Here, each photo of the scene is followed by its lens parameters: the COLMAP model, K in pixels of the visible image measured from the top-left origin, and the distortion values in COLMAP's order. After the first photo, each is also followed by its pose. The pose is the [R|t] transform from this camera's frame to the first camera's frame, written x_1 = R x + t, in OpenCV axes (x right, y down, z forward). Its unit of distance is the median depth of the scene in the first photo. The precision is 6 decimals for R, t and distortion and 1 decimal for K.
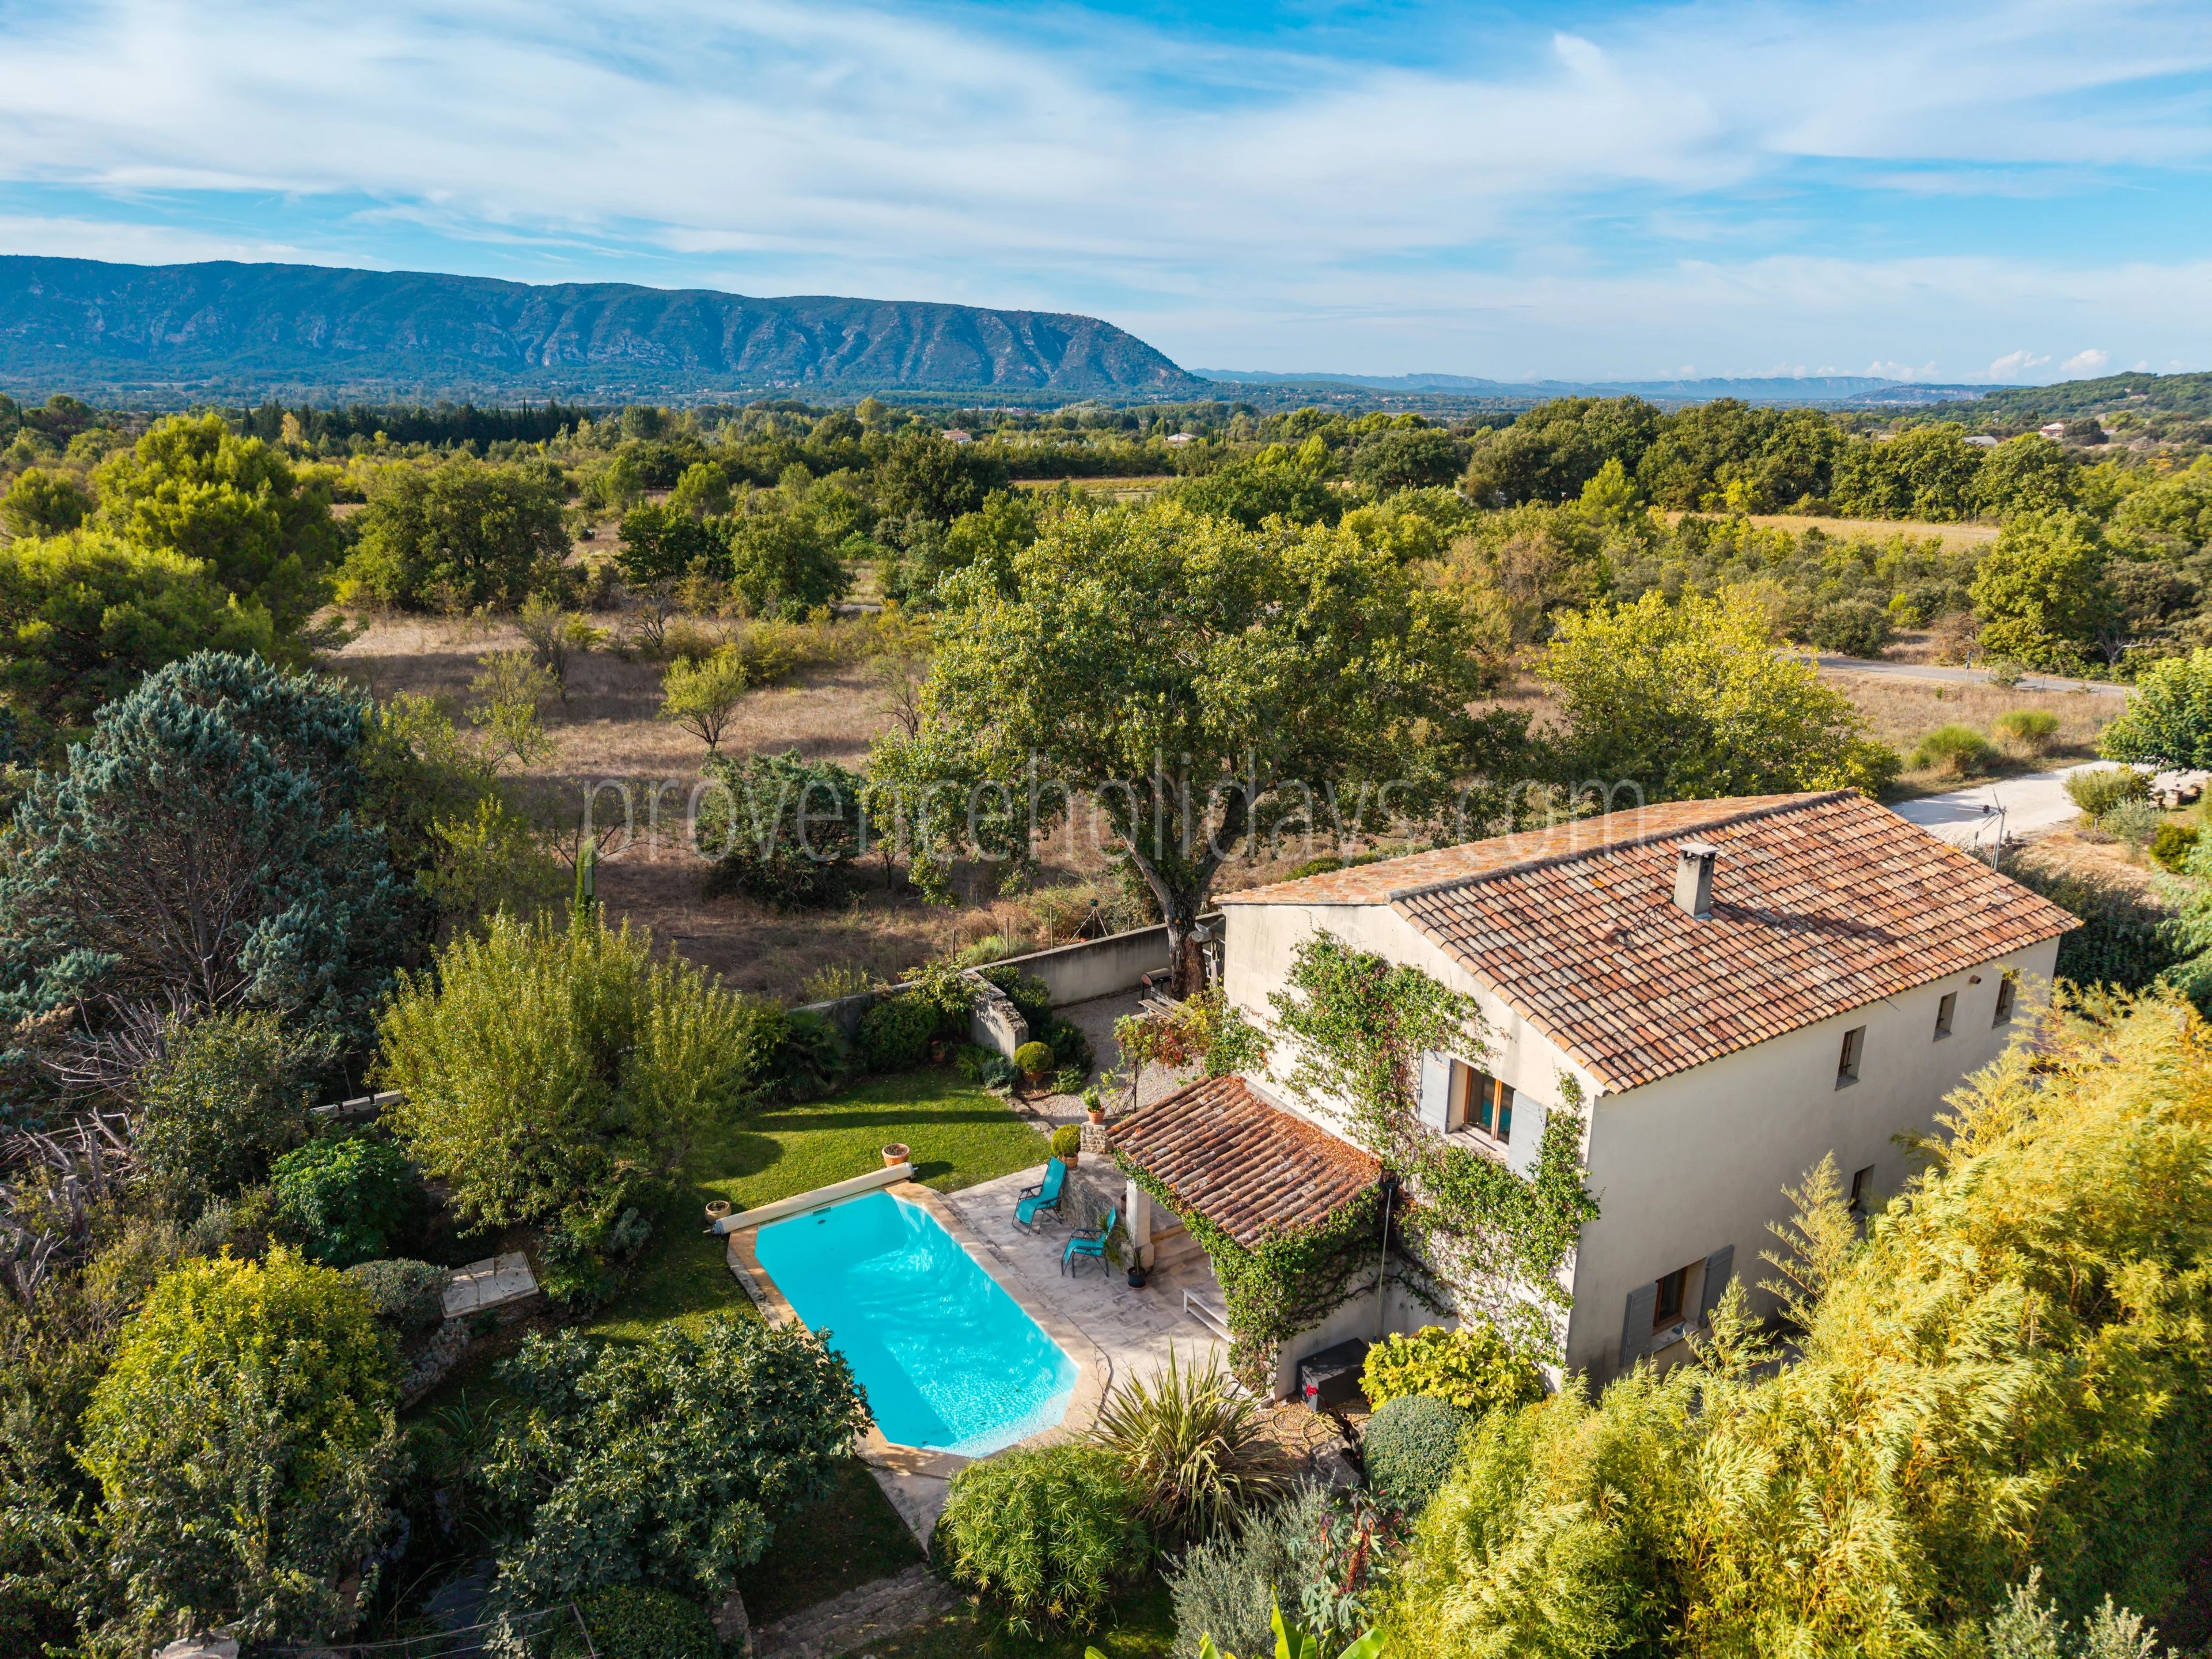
lens RADIAL K [[1434.5, 0, 1106.0], [0, 1434.5, 829.5], [0, 0, 1]] dist [0.012723, -0.001561]
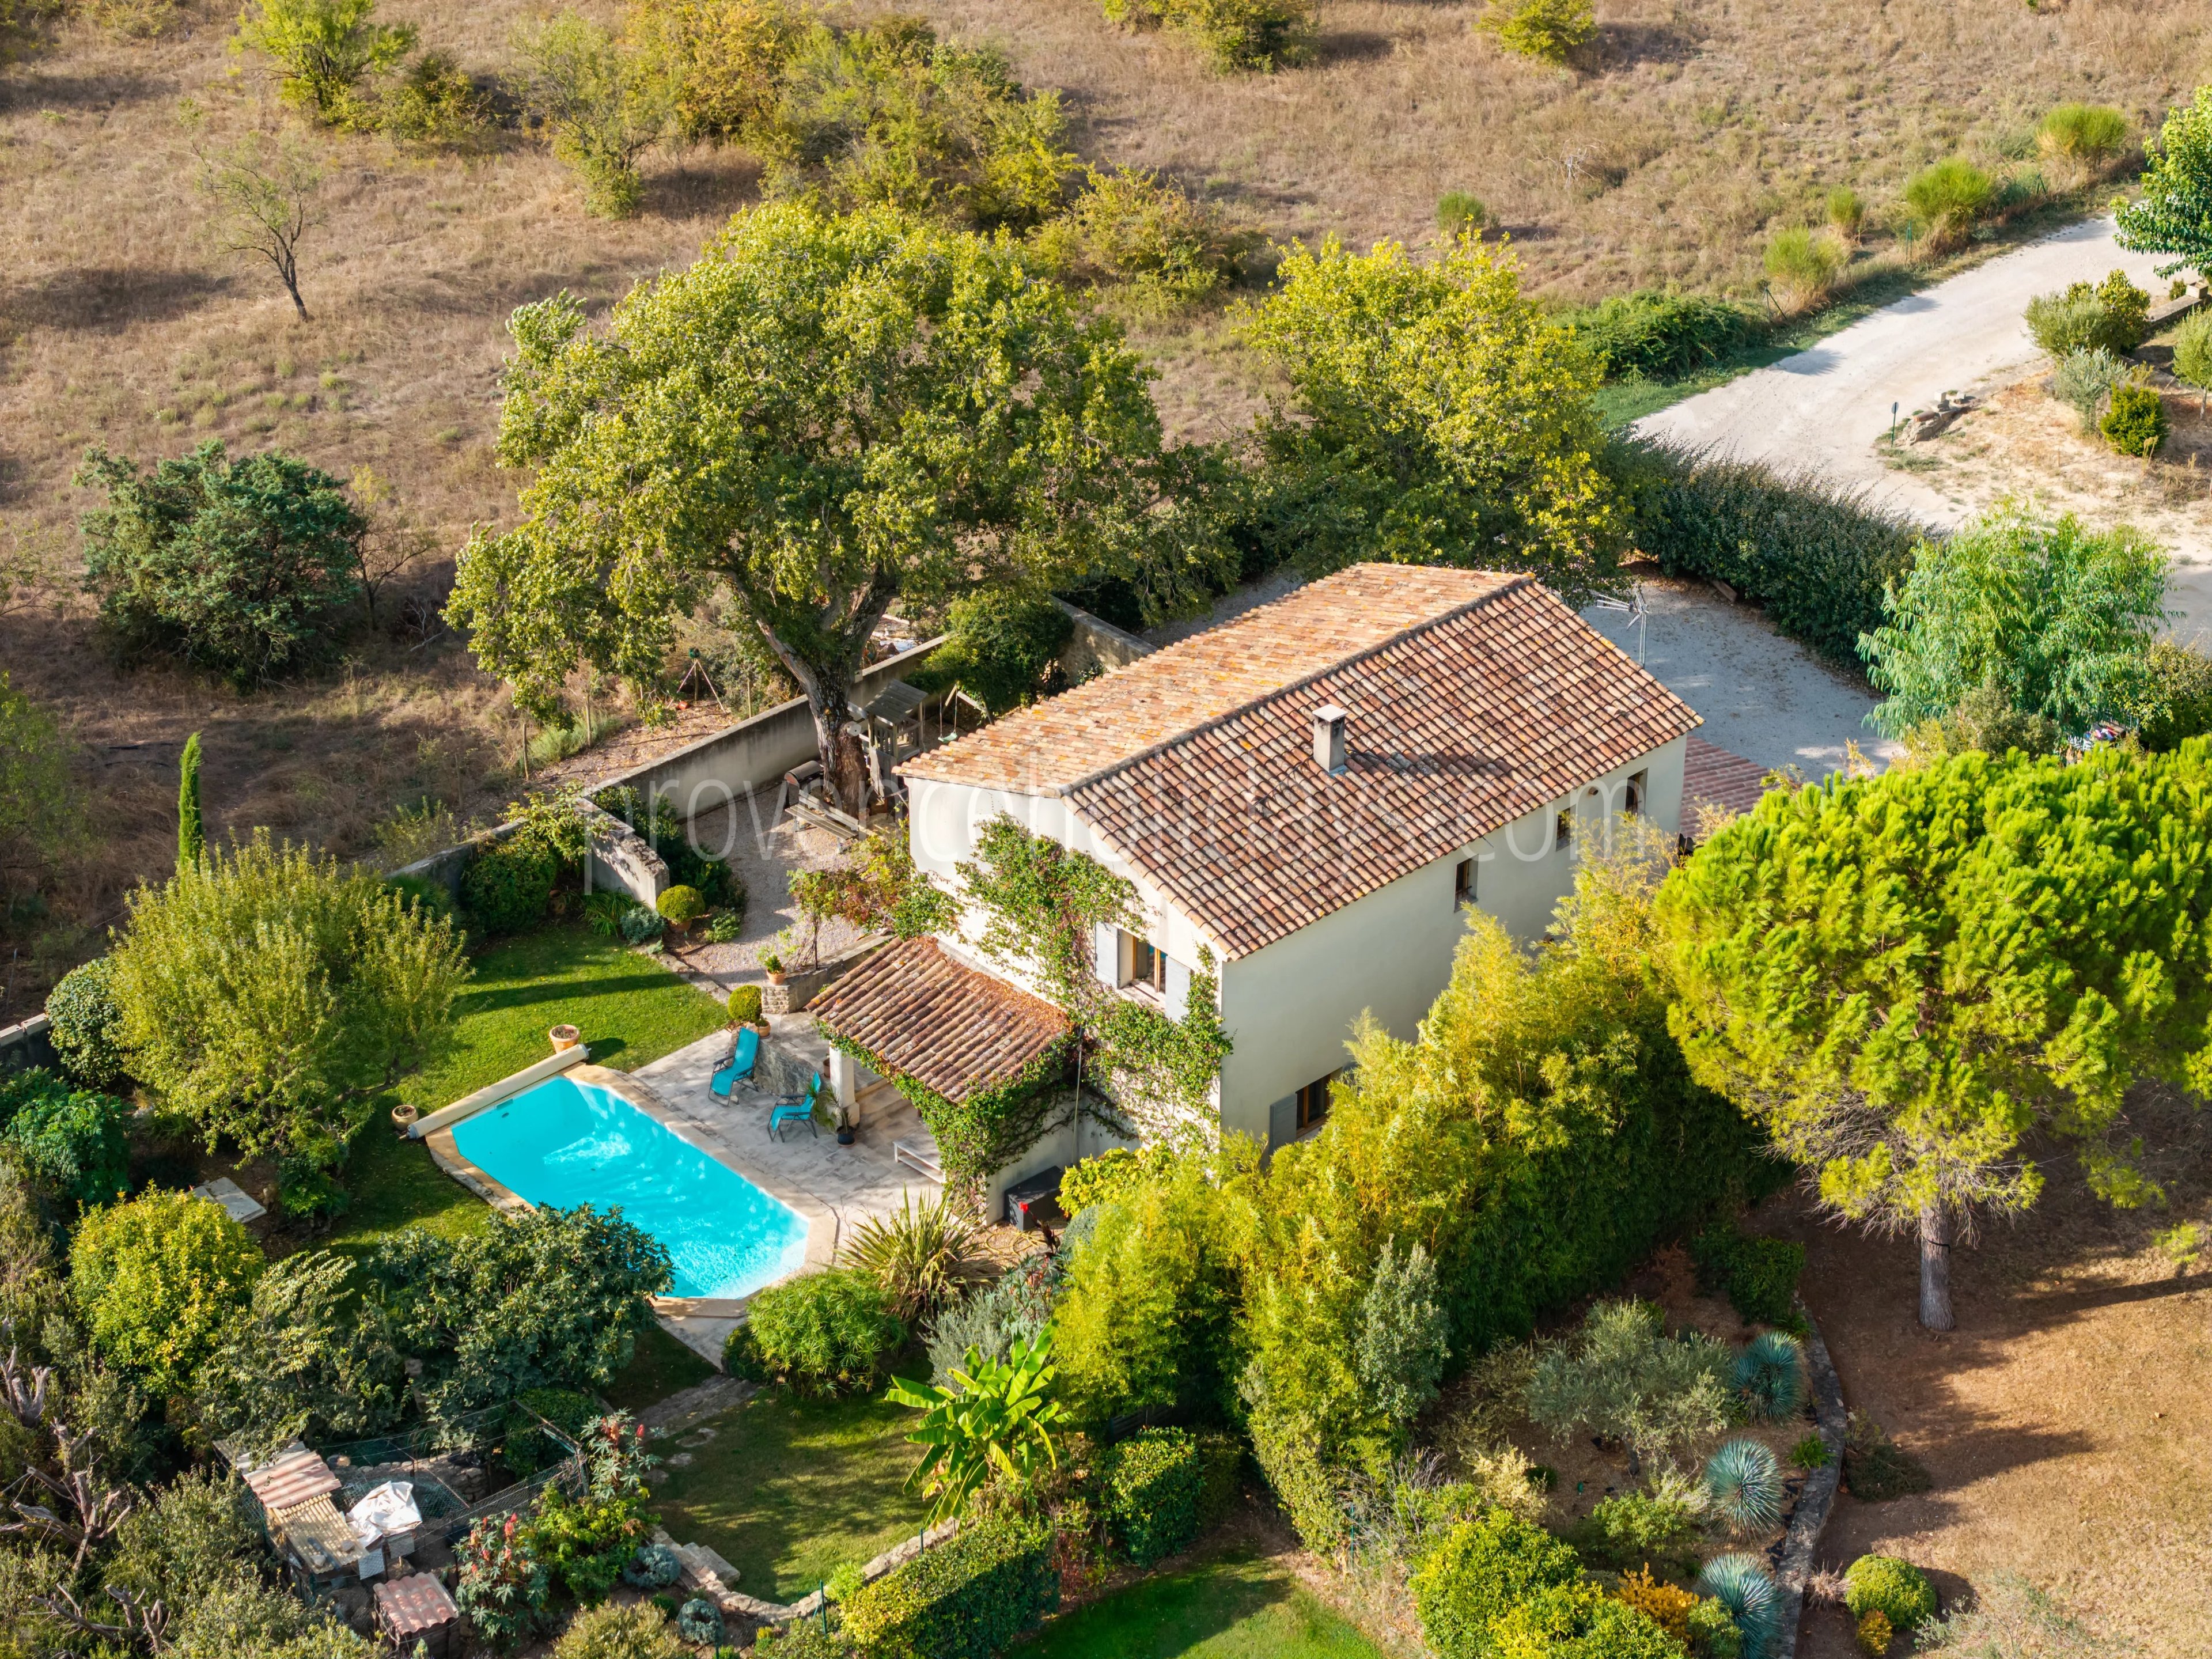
lens RADIAL K [[2978.3, 0, 1106.0], [0, 2978.3, 829.5], [0, 0, 1]] dist [-0.008619, -0.054224]
pose [[0.980769, -0.094141, 0.170966, -0.162034], [0.056263, 0.975167, 0.214204, -0.405162], [-0.186886, -0.200466, 0.961710, -1.210827]]
